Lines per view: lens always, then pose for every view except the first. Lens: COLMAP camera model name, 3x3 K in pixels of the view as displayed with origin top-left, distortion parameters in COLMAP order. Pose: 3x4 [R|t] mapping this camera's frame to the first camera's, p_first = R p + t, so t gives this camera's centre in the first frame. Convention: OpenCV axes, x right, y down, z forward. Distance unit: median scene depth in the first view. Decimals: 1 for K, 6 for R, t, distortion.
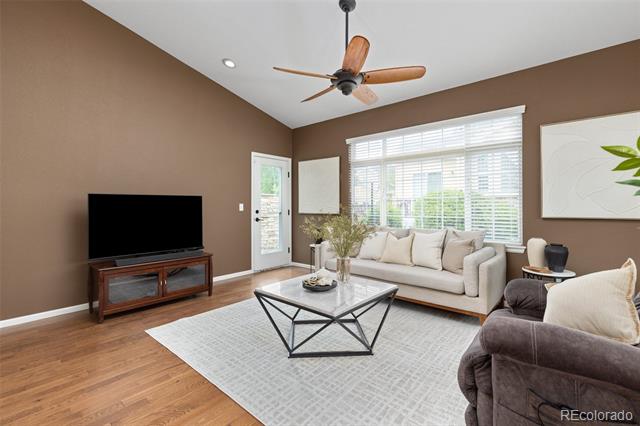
lens RADIAL K [[290.6, 0, 321.5], [0, 290.6, 211.9], [0, 0, 1]] dist [0.002635, -0.000244]
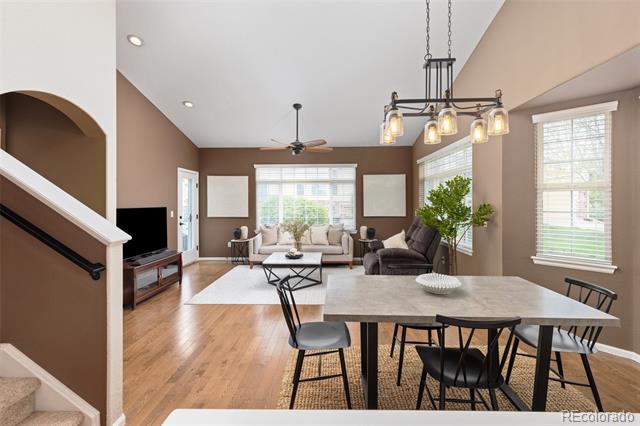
lens RADIAL K [[290.6, 0, 319.2], [0, 290.6, 206.2], [0, 0, 1]] dist [0.002635, -0.000244]
pose [[0.774508, -0.006902, 0.632526, -0.615407], [0.015753, 0.999841, -0.008378, -0.031022], [-0.632367, 0.016453, 0.774494, -0.332072]]
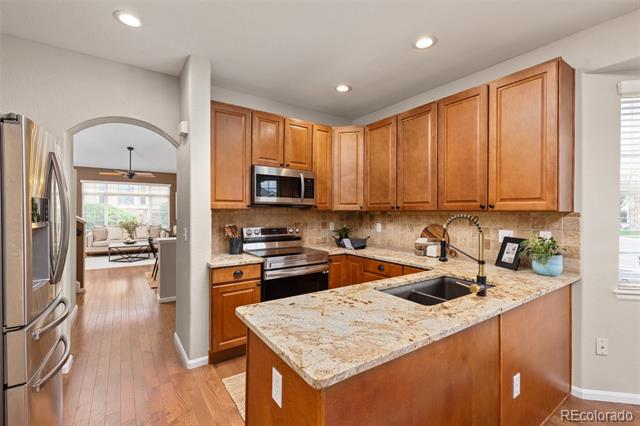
lens RADIAL K [[290.6, 0, 320.6], [0, 290.6, 210.2], [0, 0, 1]] dist [0.002635, -0.000244]
pose [[0.250676, 0.009400, 0.968025, -1.401290], [0.019563, 0.999699, -0.014774, -0.004757], [-0.967873, 0.022641, 0.250416, -0.977885]]
